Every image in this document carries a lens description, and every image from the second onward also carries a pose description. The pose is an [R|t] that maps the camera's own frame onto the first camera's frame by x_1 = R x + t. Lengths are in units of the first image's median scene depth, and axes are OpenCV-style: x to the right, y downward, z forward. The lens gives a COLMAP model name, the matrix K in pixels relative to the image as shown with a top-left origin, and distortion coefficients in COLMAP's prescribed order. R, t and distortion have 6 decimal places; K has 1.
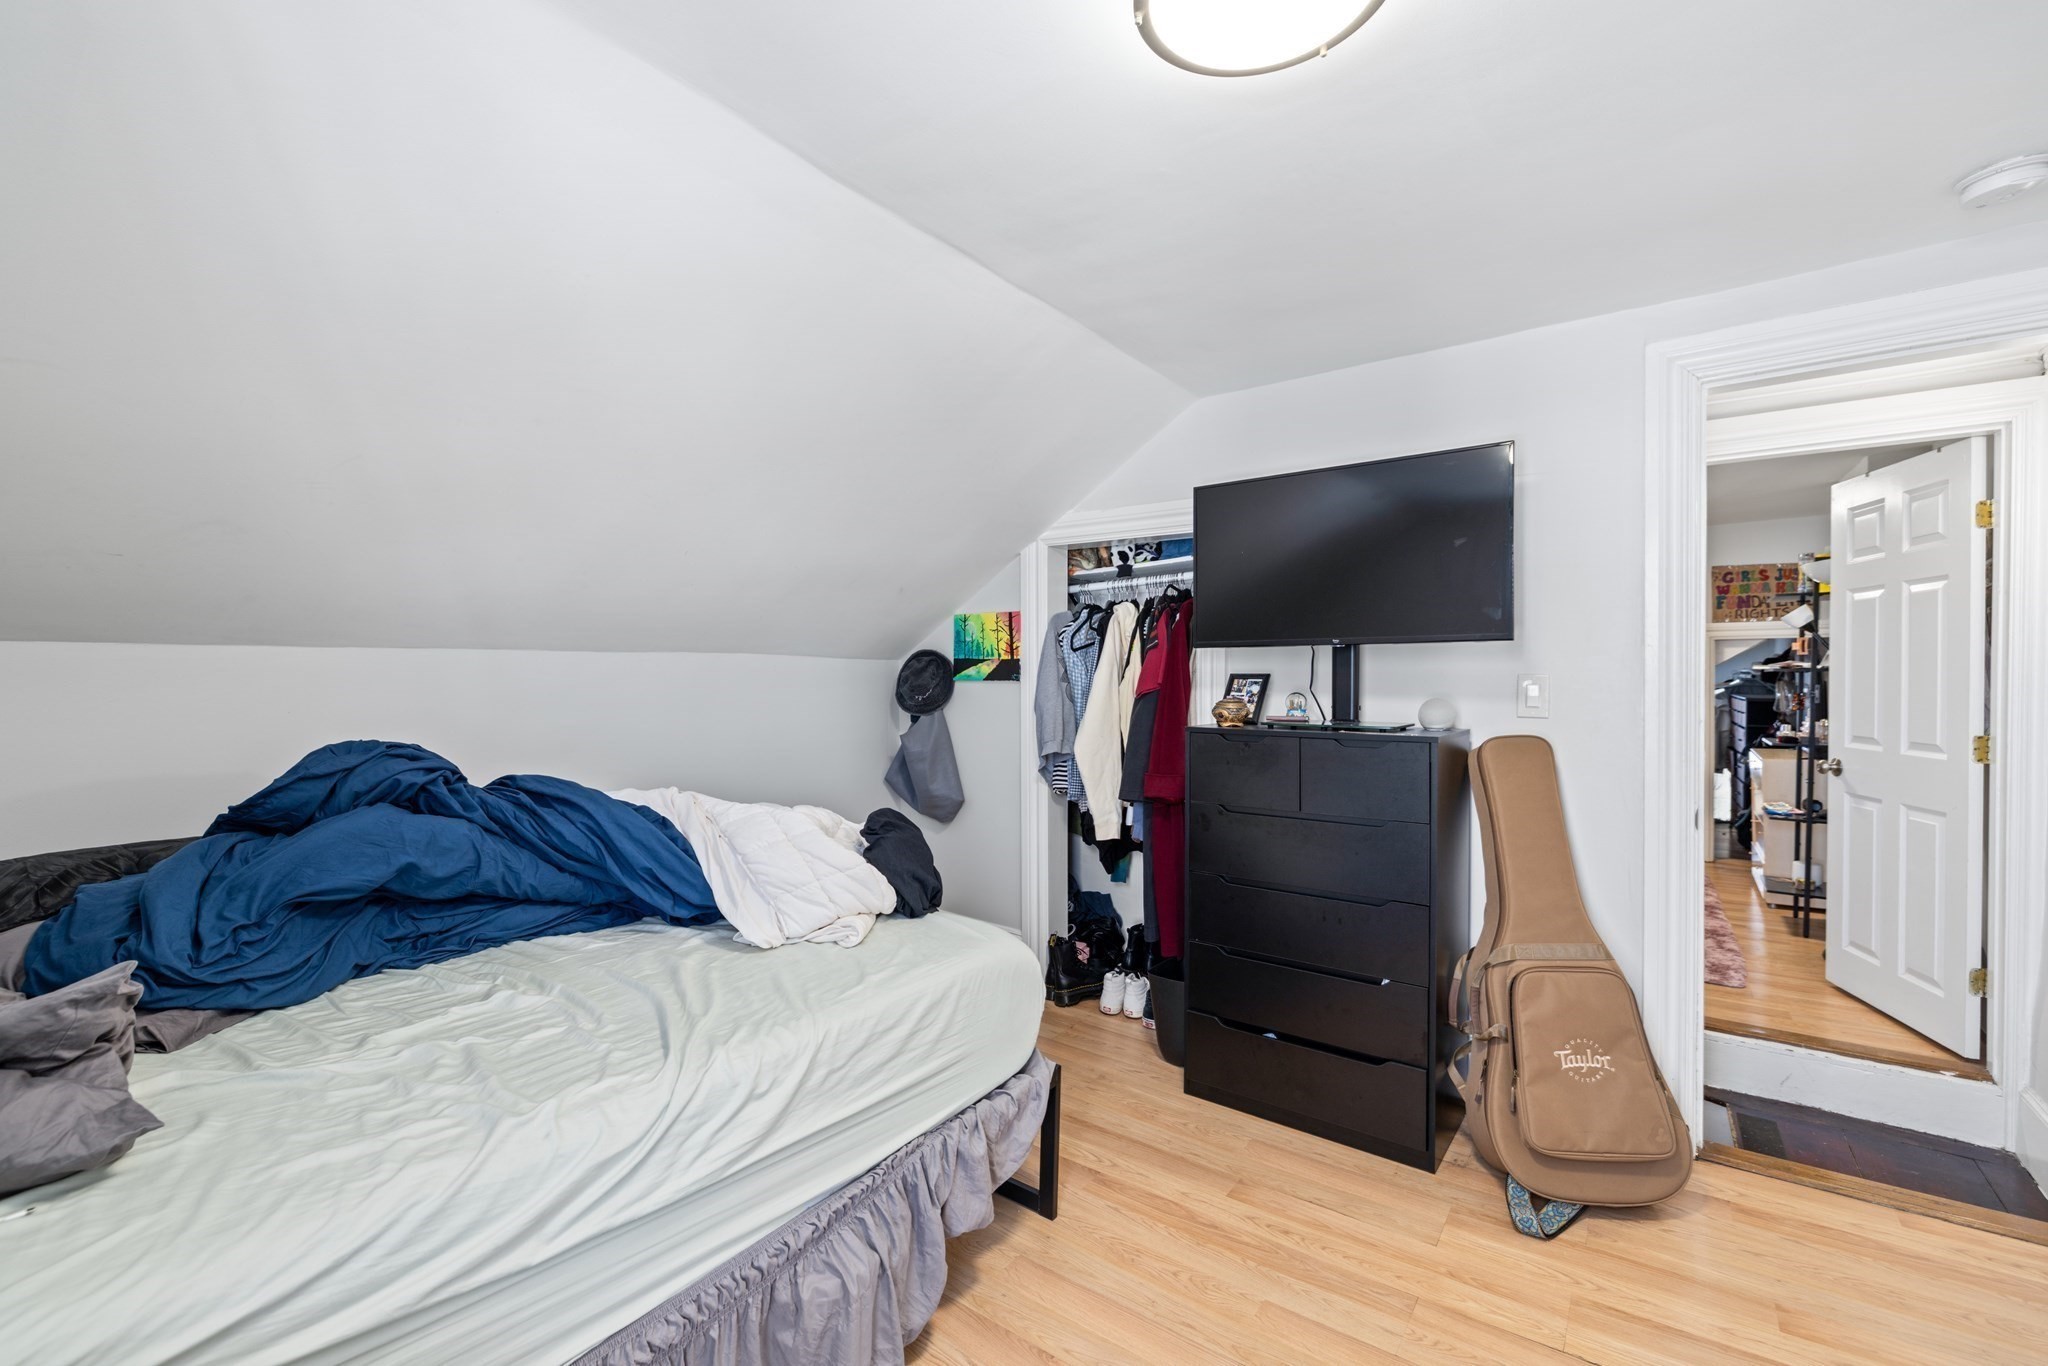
lens RADIAL K [[881.8, 0, 1001.5], [0, 881.8, 677.1], [0, 0, 1]] dist [-0.002511, 0.000101]
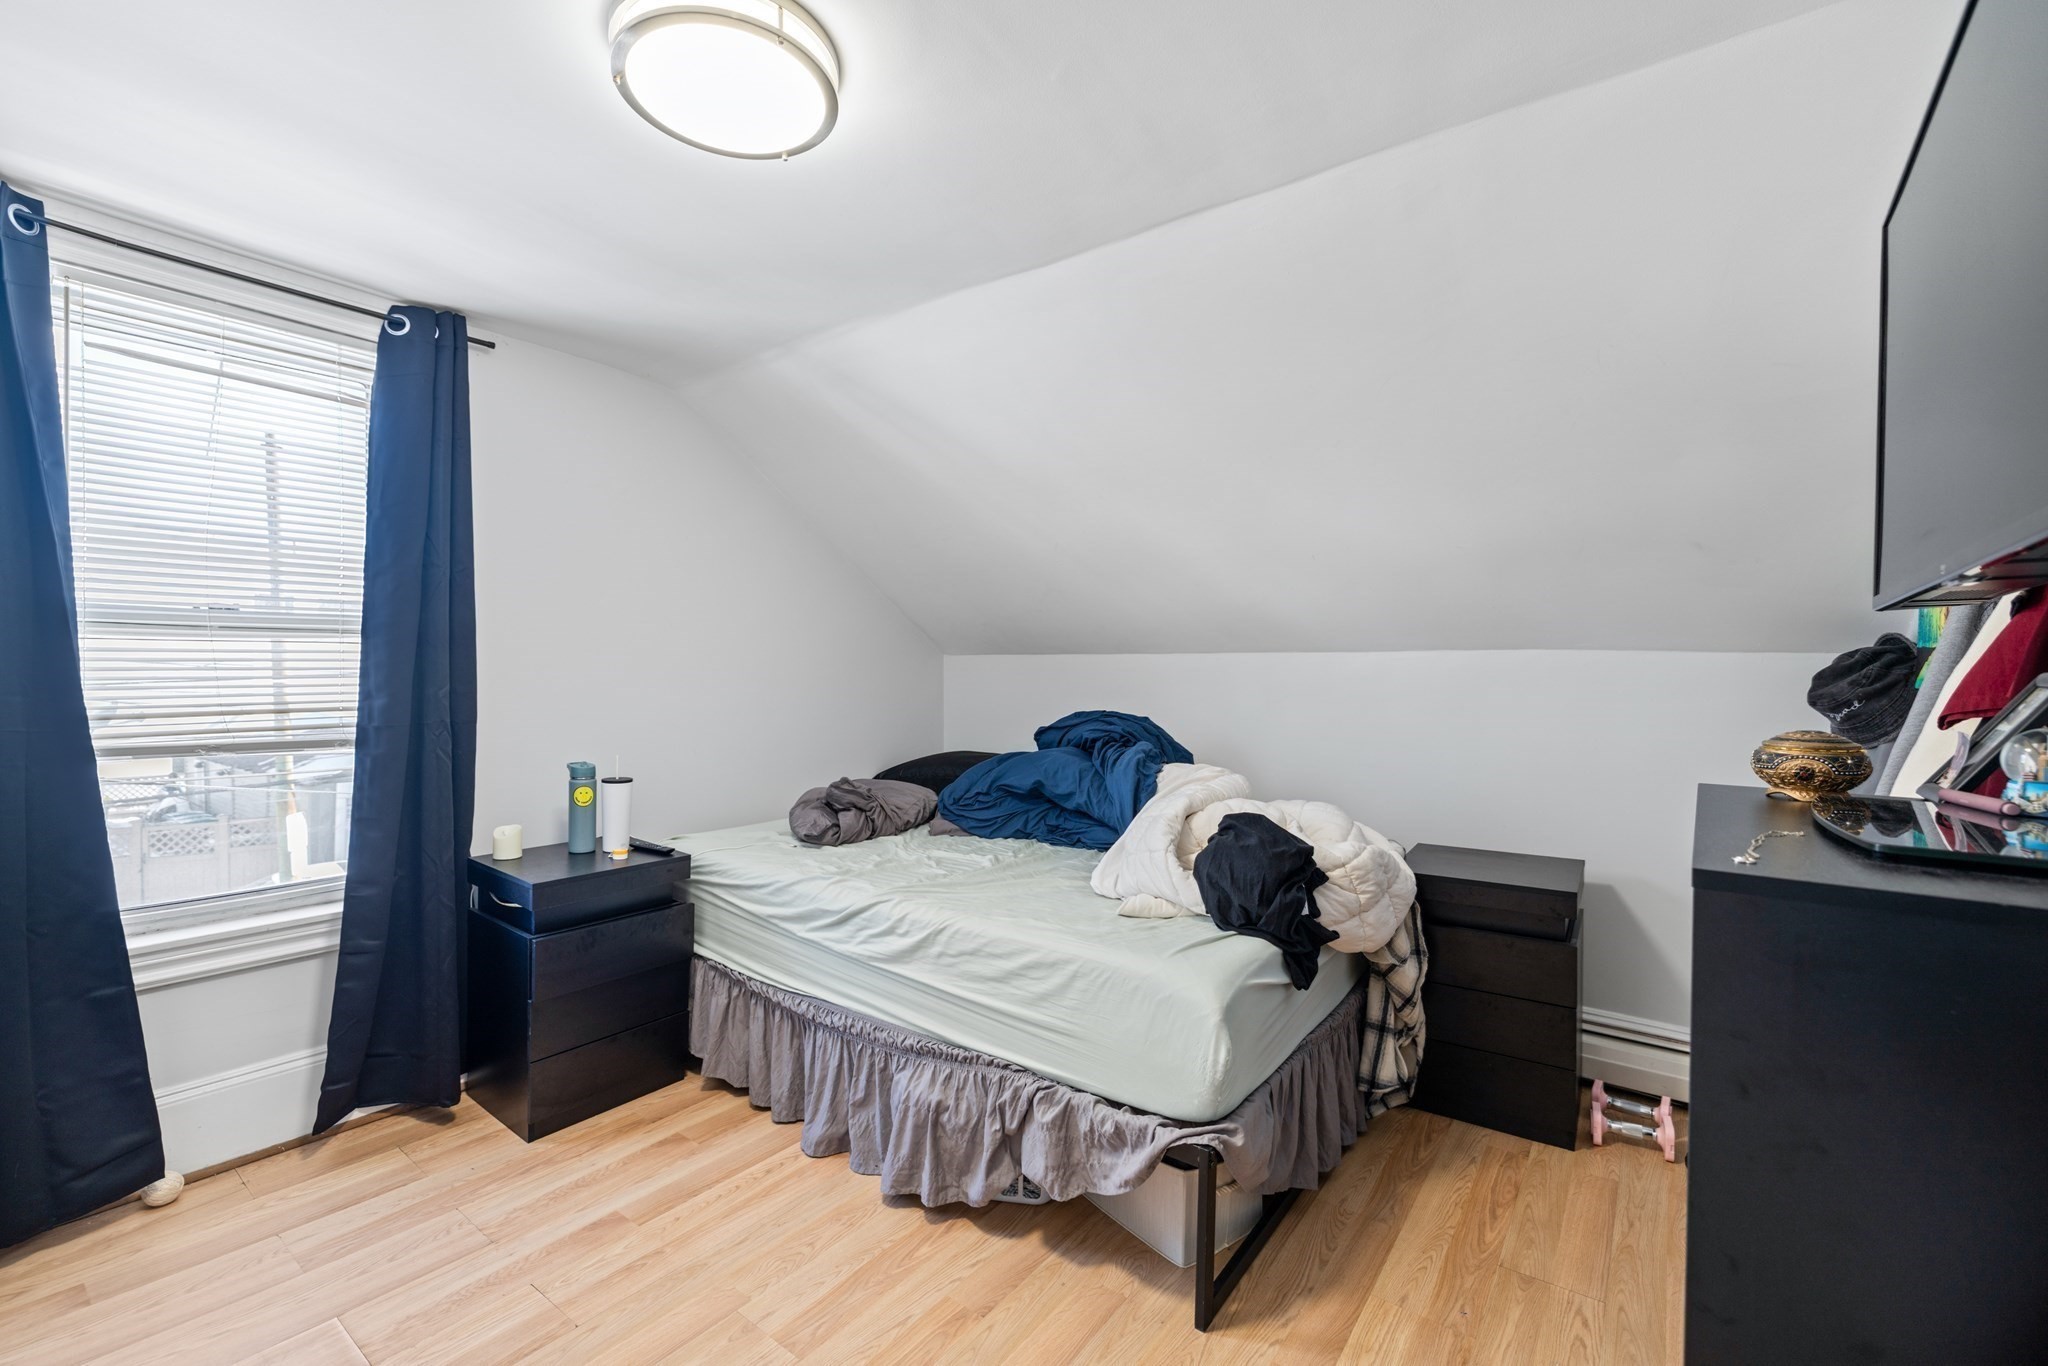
lens RADIAL K [[881.8, 0, 1001.5], [0, 881.8, 677.1], [0, 0, 1]] dist [-0.002511, 0.000101]
pose [[-0.008722, 0.009467, -0.999917, 1.085816], [-0.015967, 0.999826, 0.009605, -0.000959], [0.999834, 0.016049, -0.008570, 1.000953]]
